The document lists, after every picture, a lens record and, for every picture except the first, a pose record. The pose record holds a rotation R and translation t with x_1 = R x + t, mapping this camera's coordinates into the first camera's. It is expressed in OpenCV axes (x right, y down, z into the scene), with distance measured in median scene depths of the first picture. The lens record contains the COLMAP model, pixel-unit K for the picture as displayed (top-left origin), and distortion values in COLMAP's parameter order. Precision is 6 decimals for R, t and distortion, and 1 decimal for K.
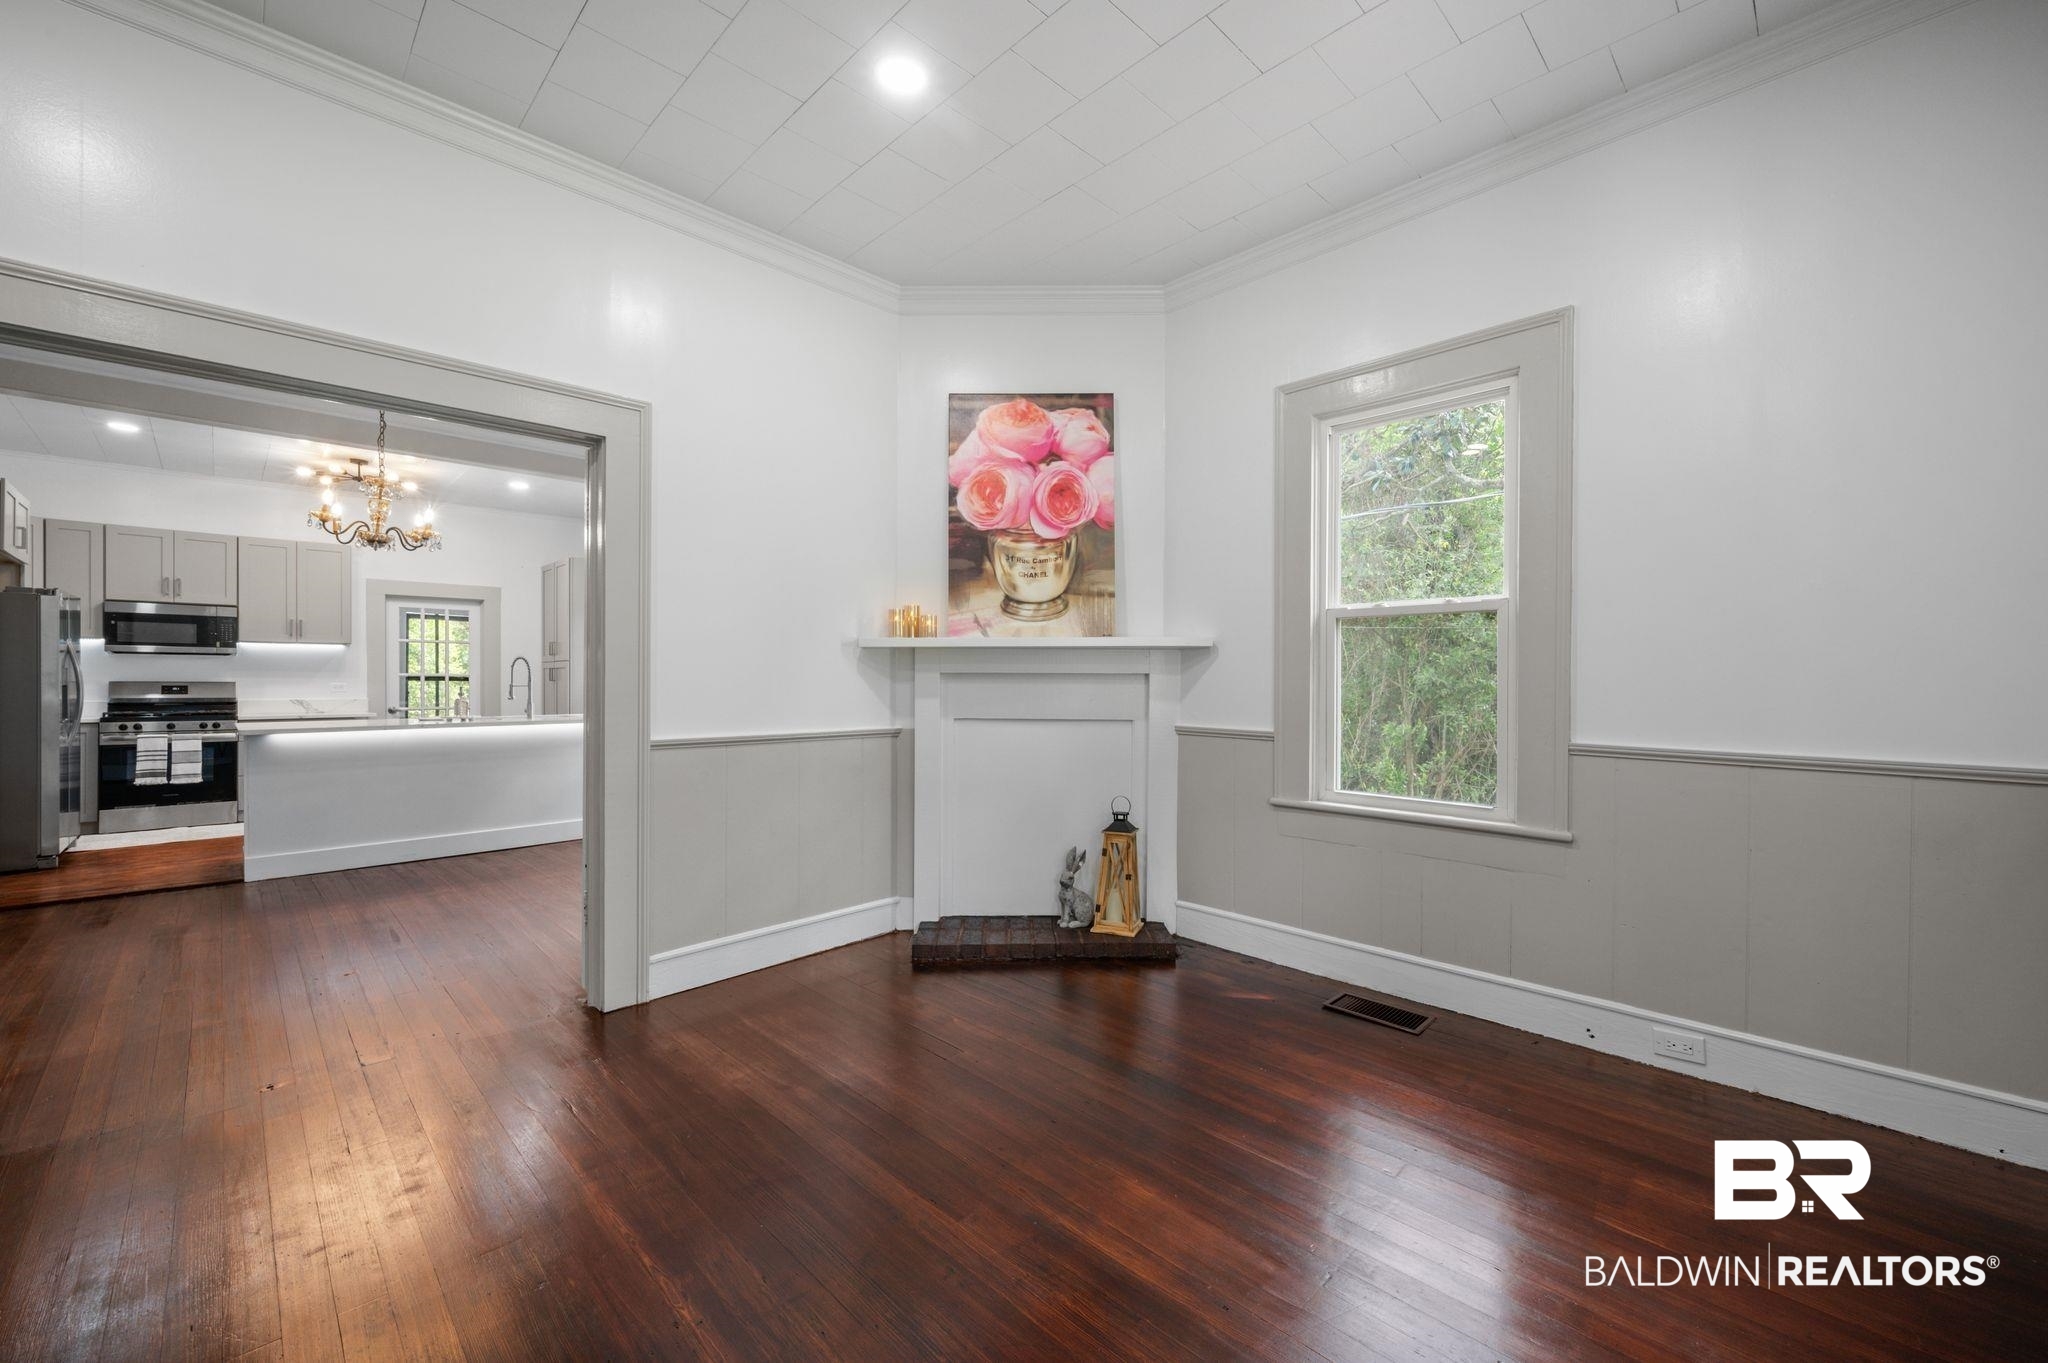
lens RADIAL K [[804.7, 0, 1011.4], [0, 804.7, 683.0], [0, 0, 1]] dist [-0.008464, 0.000473]
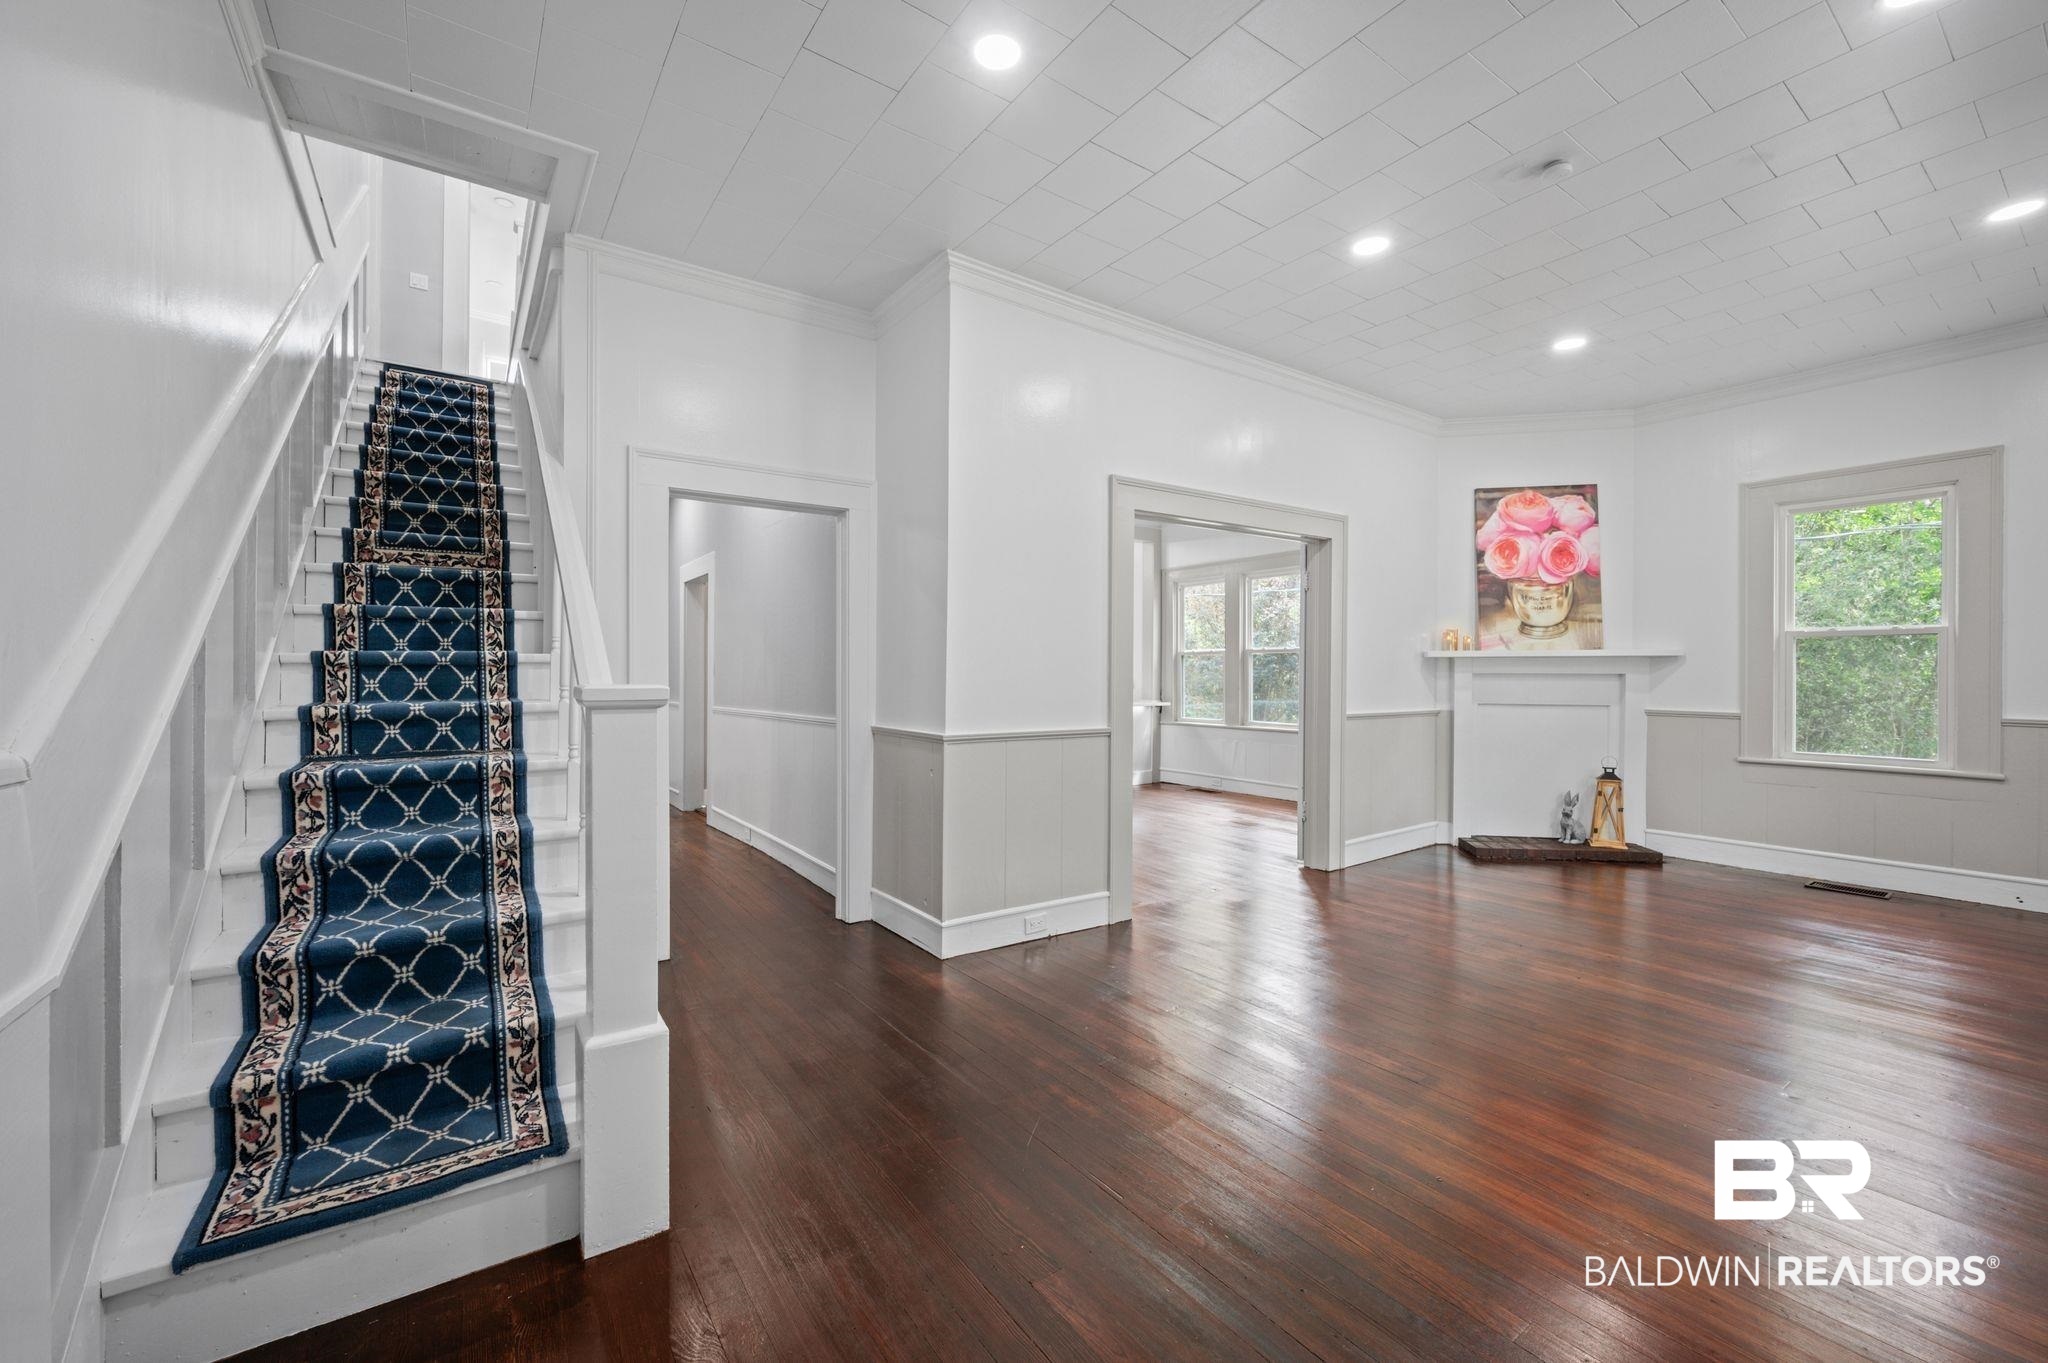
lens RADIAL K [[804.7, 0, 1007.4], [0, 804.7, 675.2], [0, 0, 1]] dist [-0.008464, 0.000473]
pose [[0.983771, -0.000608, -0.179428, -0.683135], [0.000225, 0.999998, -0.002153, -0.006360], [0.179429, 0.002077, 0.983769, -0.647406]]
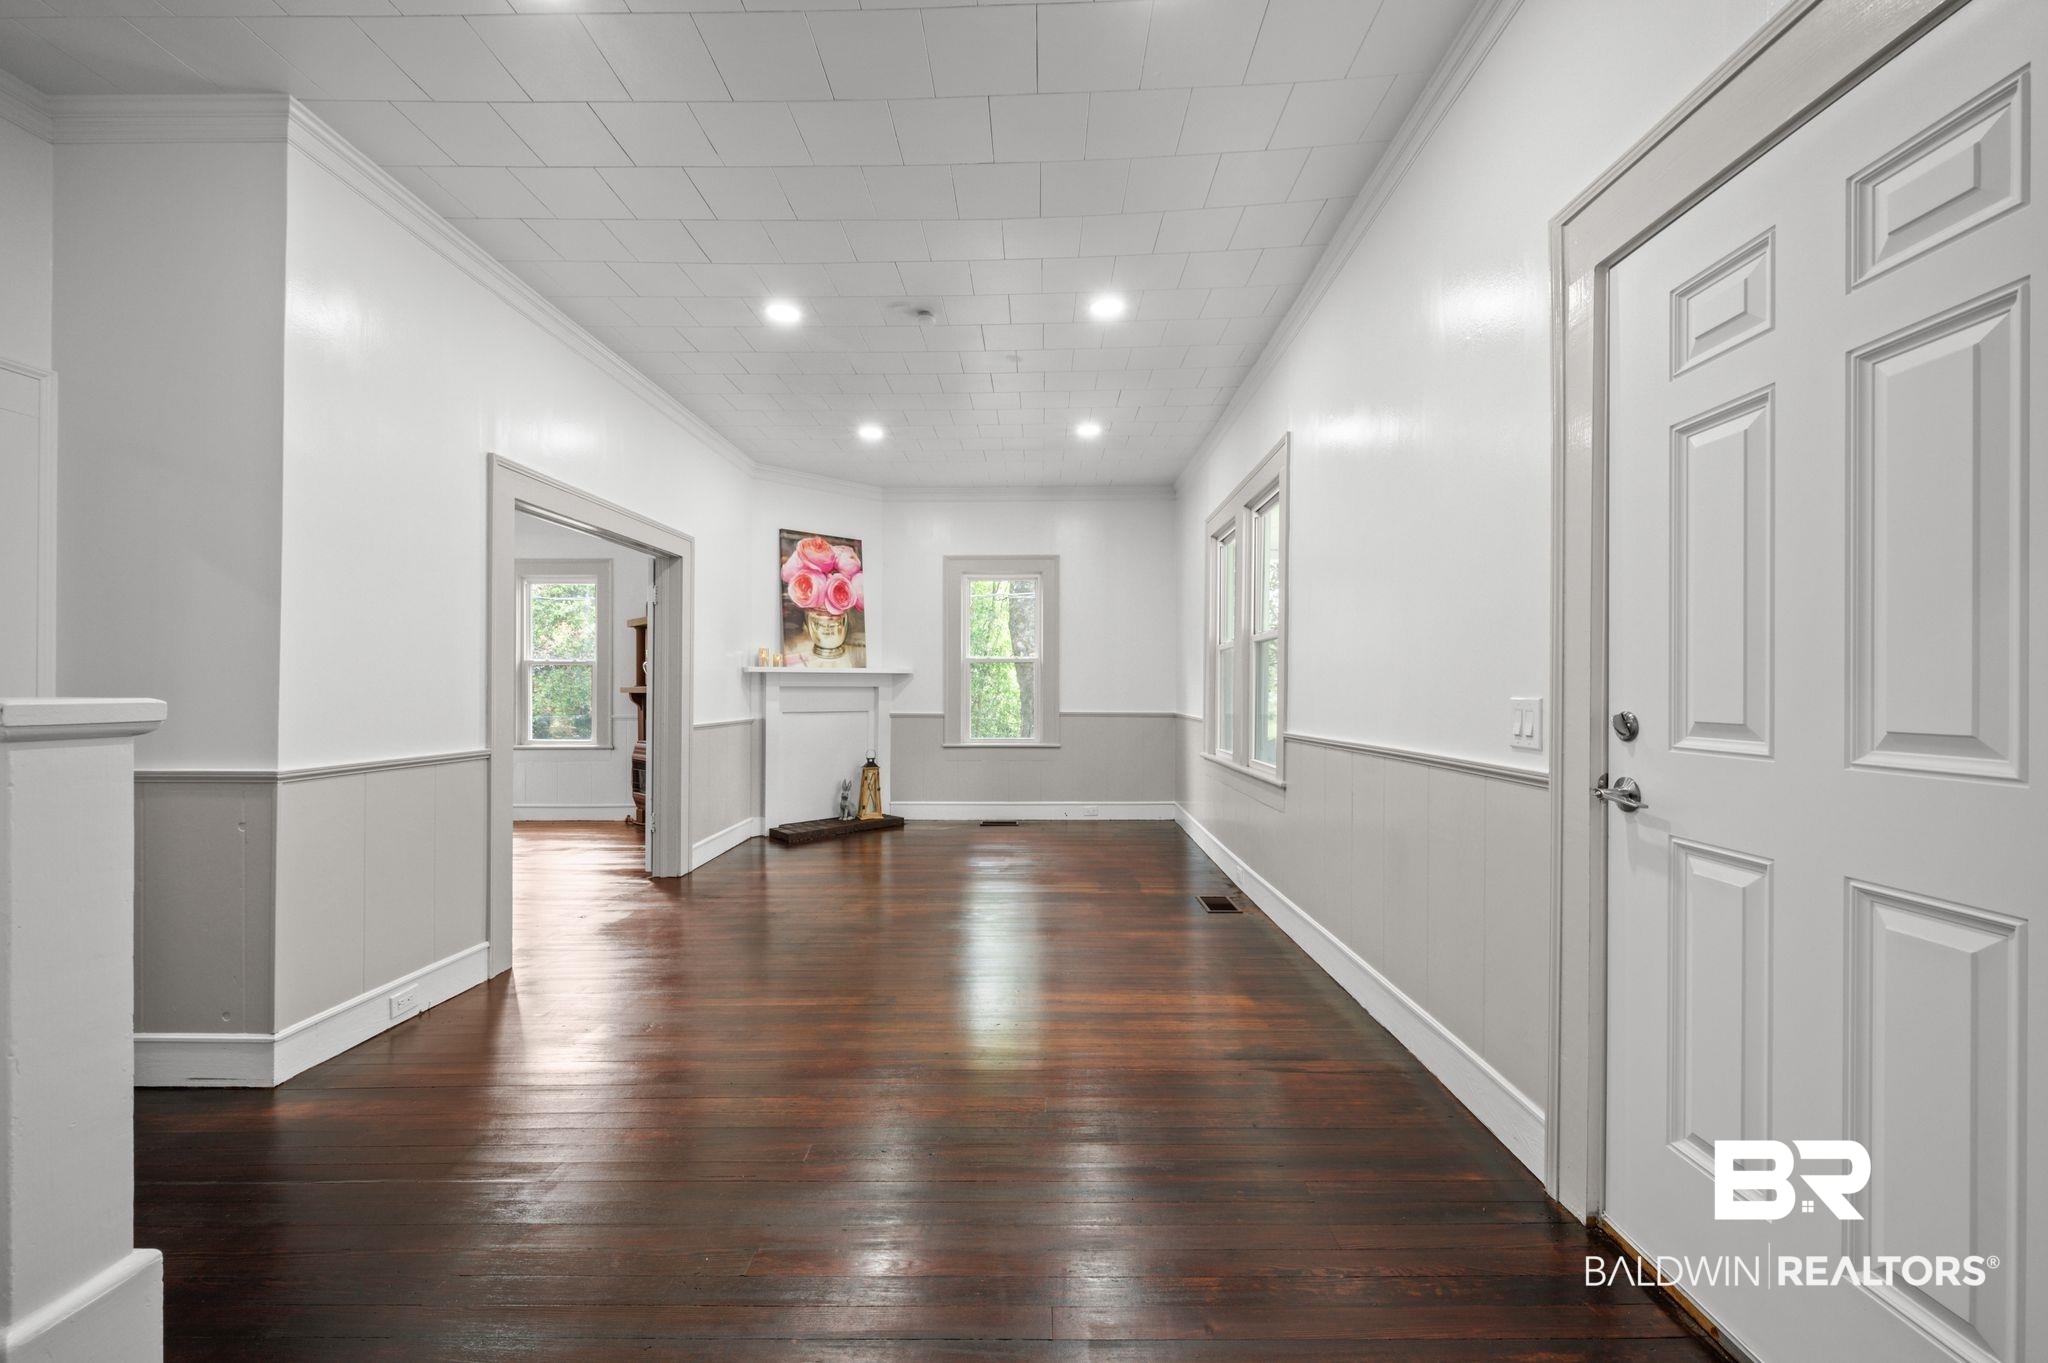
lens RADIAL K [[804.7, 0, 1022.7], [0, 804.7, 692.6], [0, 0, 1]] dist [-0.008464, 0.000473]
pose [[0.715868, -0.006079, 0.698210, -0.947716], [0.004286, 0.999982, 0.004312, -0.004357], [-0.698223, -0.000094, 0.715880, -0.645575]]
